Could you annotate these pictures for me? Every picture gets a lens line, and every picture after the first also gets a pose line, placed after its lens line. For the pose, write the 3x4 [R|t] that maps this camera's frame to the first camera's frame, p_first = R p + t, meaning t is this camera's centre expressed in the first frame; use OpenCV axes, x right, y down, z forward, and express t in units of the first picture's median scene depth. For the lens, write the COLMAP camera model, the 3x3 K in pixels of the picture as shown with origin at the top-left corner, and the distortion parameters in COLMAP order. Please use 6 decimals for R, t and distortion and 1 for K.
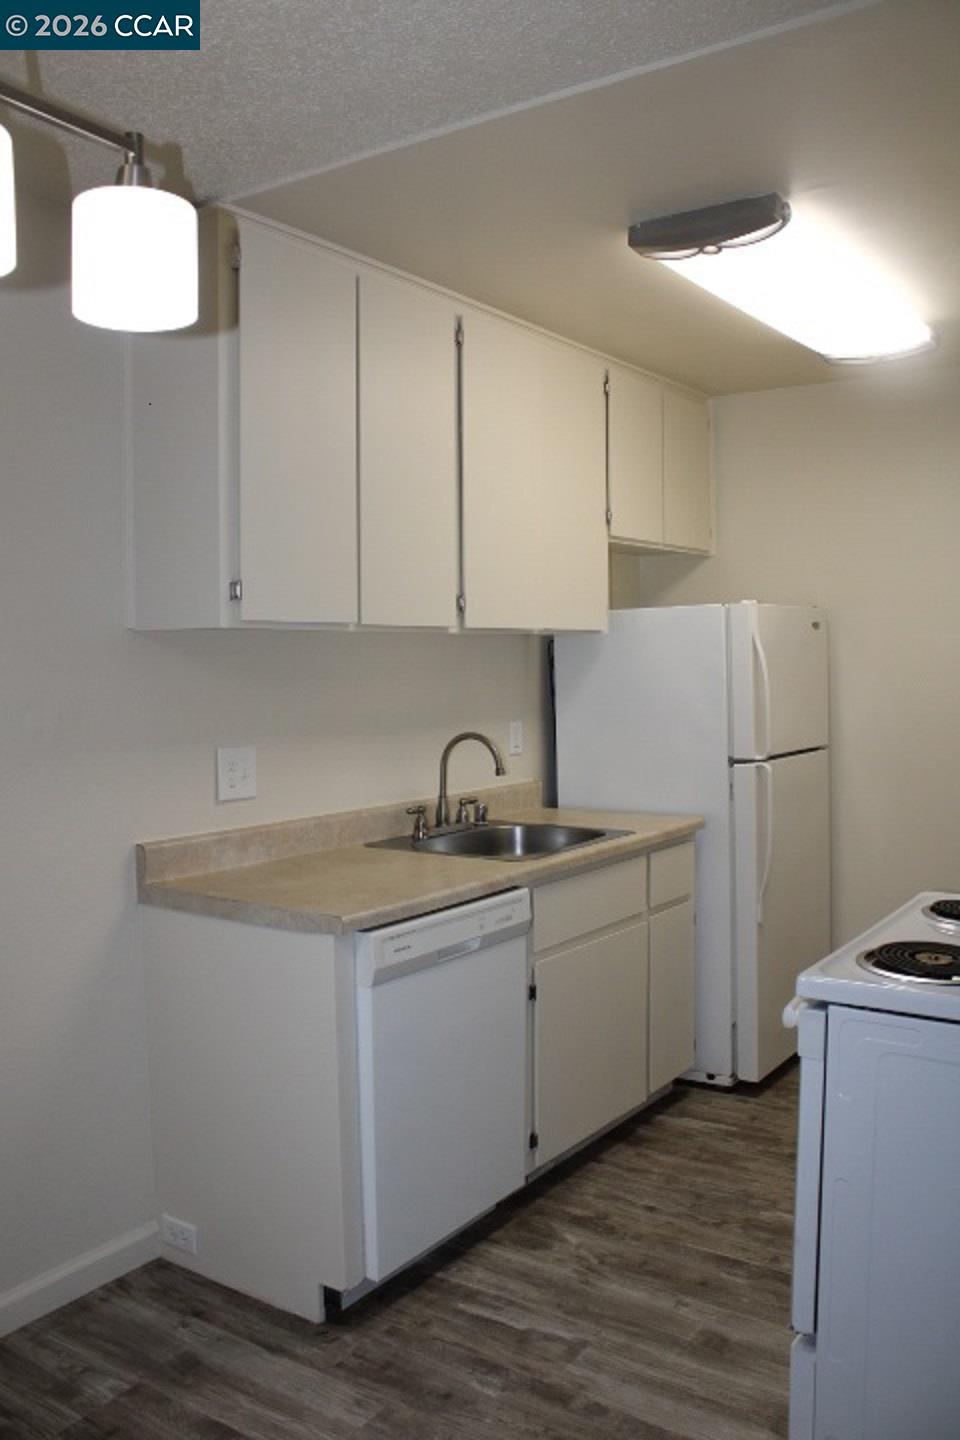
lens RADIAL K [[1209.2, 0, 482.0], [0, 1209.2, 712.0], [0, 0, 1]] dist [-0.156422, 0.133293]
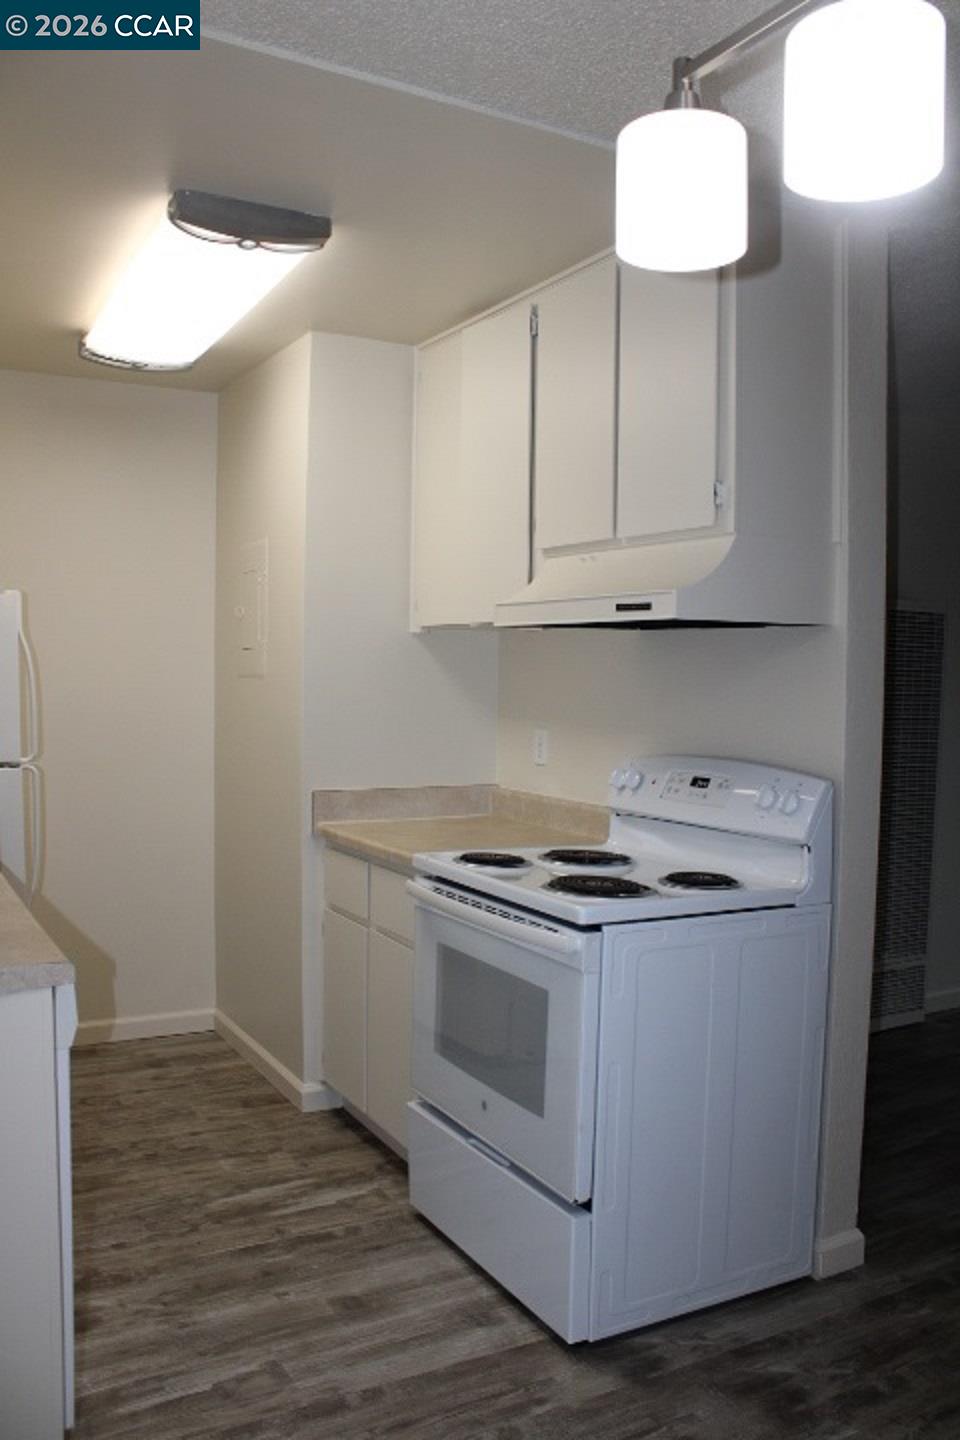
lens RADIAL K [[1209.2, 0, 484.9], [0, 1209.2, 712.3], [0, 0, 1]] dist [-0.156422, 0.133293]
pose [[0.433362, -0.003648, 0.901212, -0.568380], [0.018947, 0.999808, -0.005064, 0.015762], [-0.901021, 0.019270, 0.433348, 0.350698]]
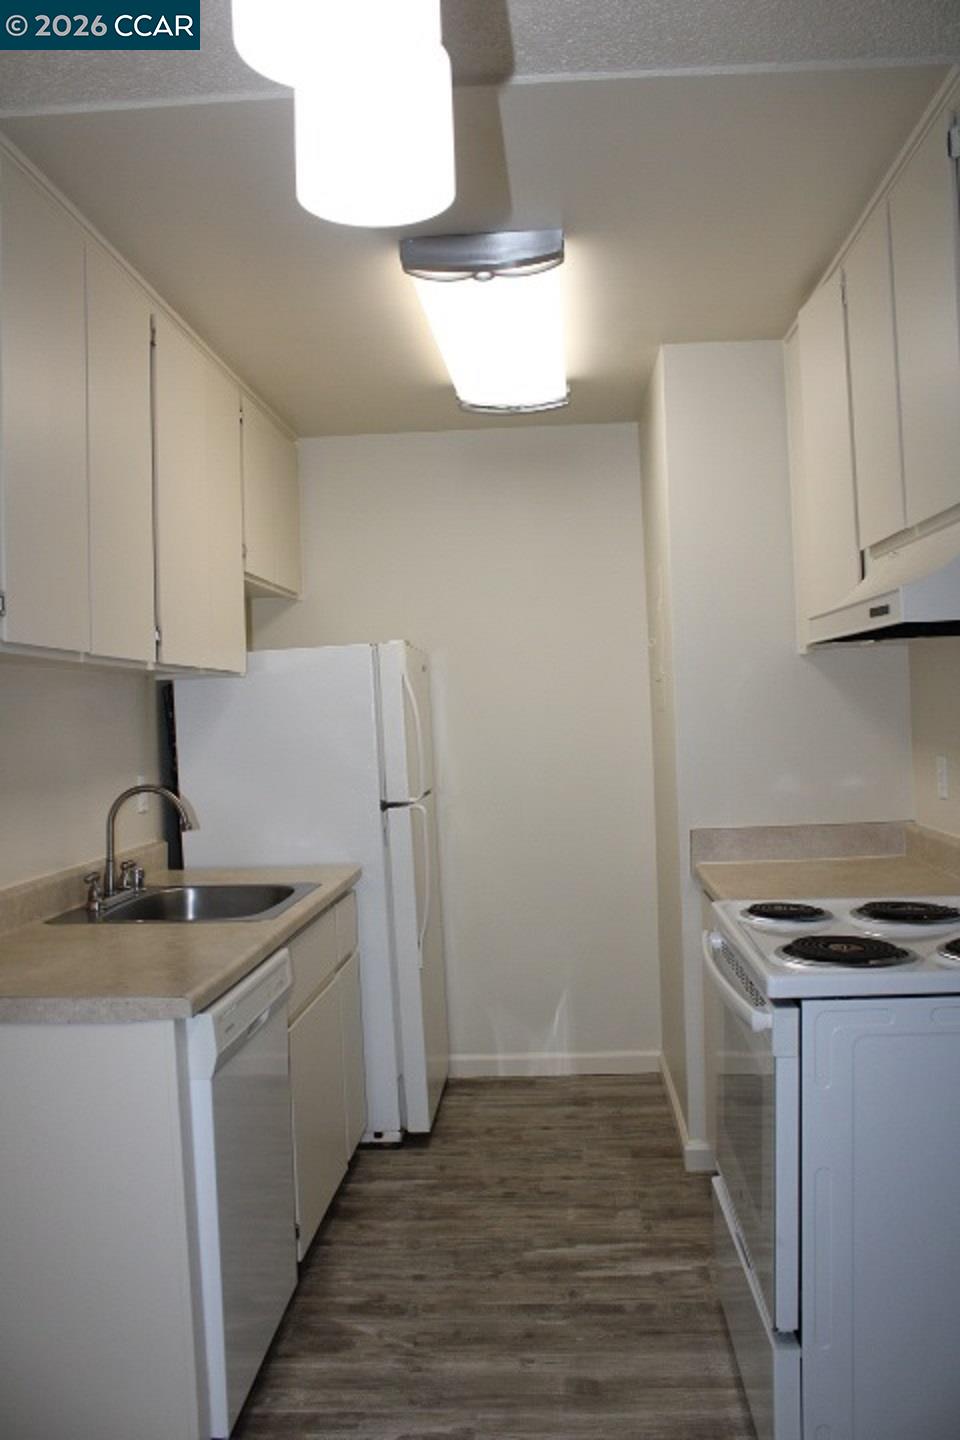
lens RADIAL K [[1209.2, 0, 485.0], [0, 1209.2, 715.8], [0, 0, 1]] dist [-0.156422, 0.133293]
pose [[0.851107, -0.015753, 0.524756, -0.303694], [0.045433, 0.998010, -0.043728, 0.019457], [-0.523023, 0.061058, 0.850129, 0.155903]]
